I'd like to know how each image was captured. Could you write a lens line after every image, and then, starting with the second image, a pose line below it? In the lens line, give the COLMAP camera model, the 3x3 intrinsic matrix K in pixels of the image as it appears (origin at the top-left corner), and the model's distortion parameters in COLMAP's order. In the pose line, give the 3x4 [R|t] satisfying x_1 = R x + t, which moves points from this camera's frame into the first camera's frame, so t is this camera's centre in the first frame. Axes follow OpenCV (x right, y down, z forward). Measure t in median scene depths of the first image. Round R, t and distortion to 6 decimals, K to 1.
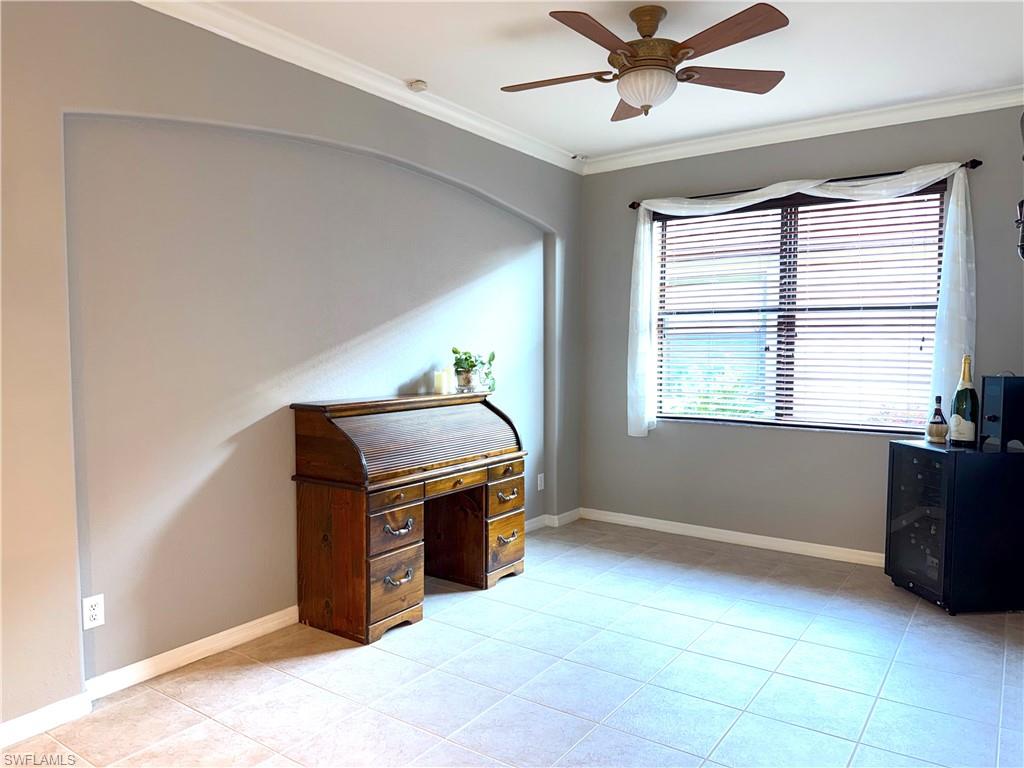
lens RADIAL K [[724.7, 0, 515.5], [0, 724.7, 384.3], [0, 0, 1]] dist [0.033718, -0.029232]
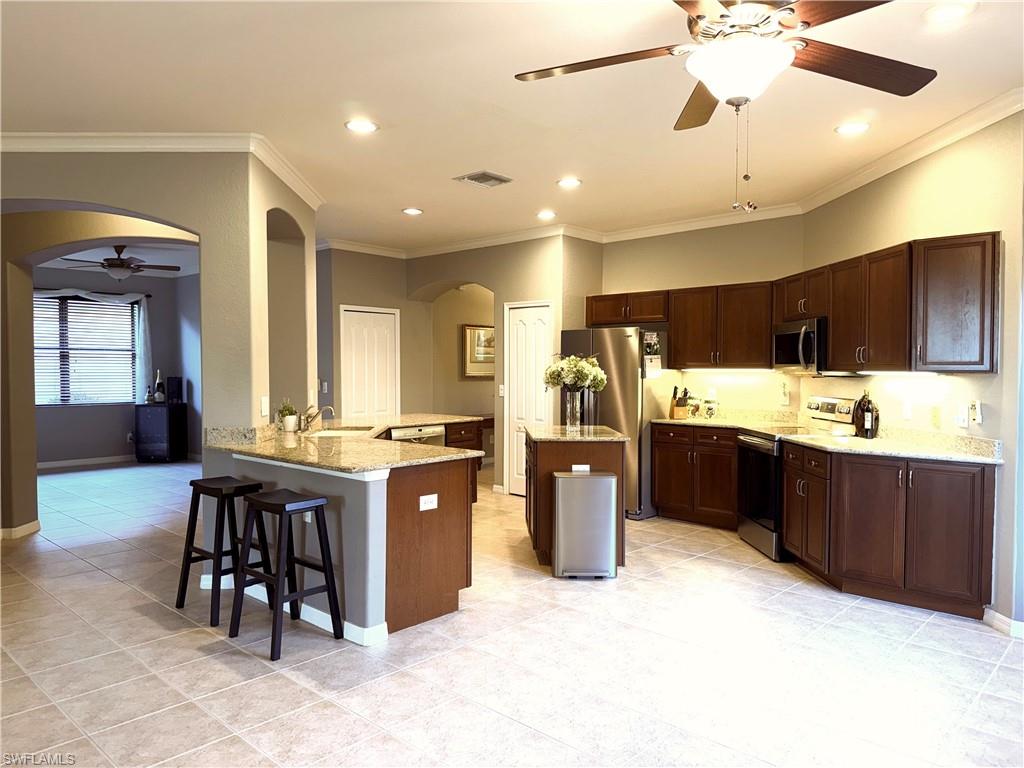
lens RADIAL K [[724.7, 0, 513.1], [0, 724.7, 383.1], [0, 0, 1]] dist [0.033718, -0.029232]
pose [[0.153136, -0.030793, 0.987725, -1.480036], [0.055565, 0.998201, 0.022505, 0.017989], [-0.986642, 0.051437, 0.154571, -0.563465]]
